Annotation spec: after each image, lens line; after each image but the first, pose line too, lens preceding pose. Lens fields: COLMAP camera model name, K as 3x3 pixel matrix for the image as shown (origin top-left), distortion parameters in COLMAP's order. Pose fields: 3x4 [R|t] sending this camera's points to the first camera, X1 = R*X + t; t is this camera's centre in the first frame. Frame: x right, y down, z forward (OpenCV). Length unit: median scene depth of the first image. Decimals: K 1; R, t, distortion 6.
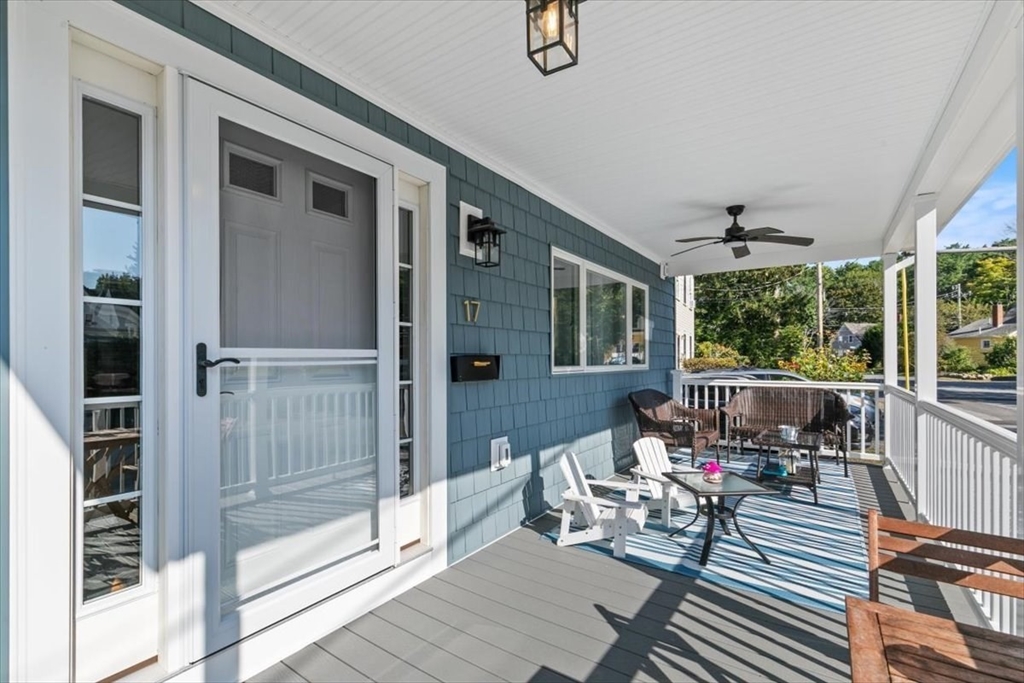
lens RADIAL K [[452.4, 0, 512.4], [0, 452.4, 358.8], [0, 0, 1]] dist [0.000851, 0.000030]
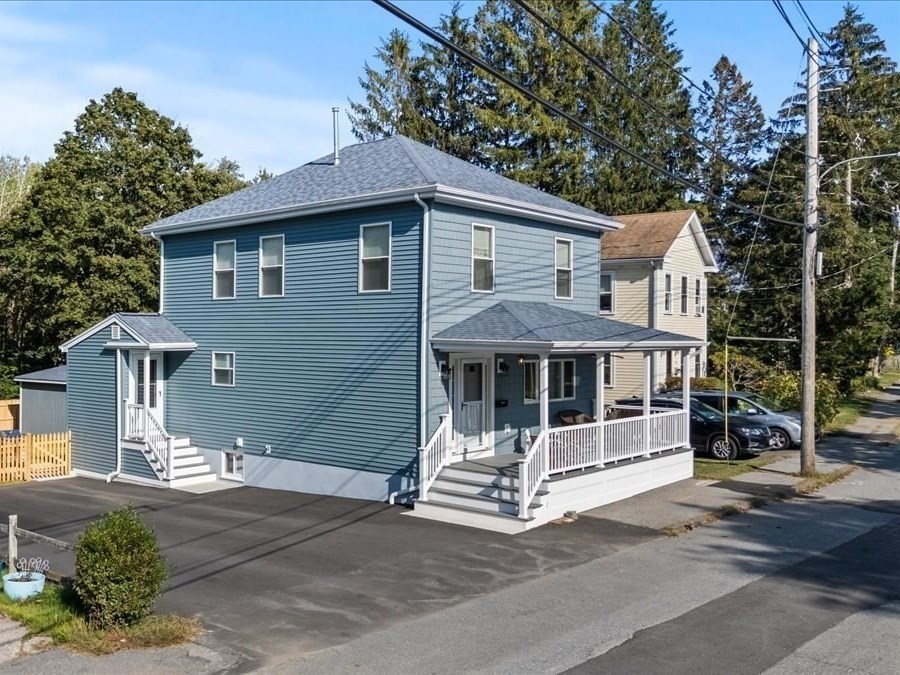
lens RADIAL K [[887.7, 0, 450.0], [0, 887.7, 337.5], [0, 0, 1]] dist [0.000531, -0.000010]
pose [[0.995658, 0.007111, -0.092818, 0.179799], [-0.006953, 0.999974, 0.002029, -0.549898], [0.092830, -0.001374, 0.995681, -6.550513]]
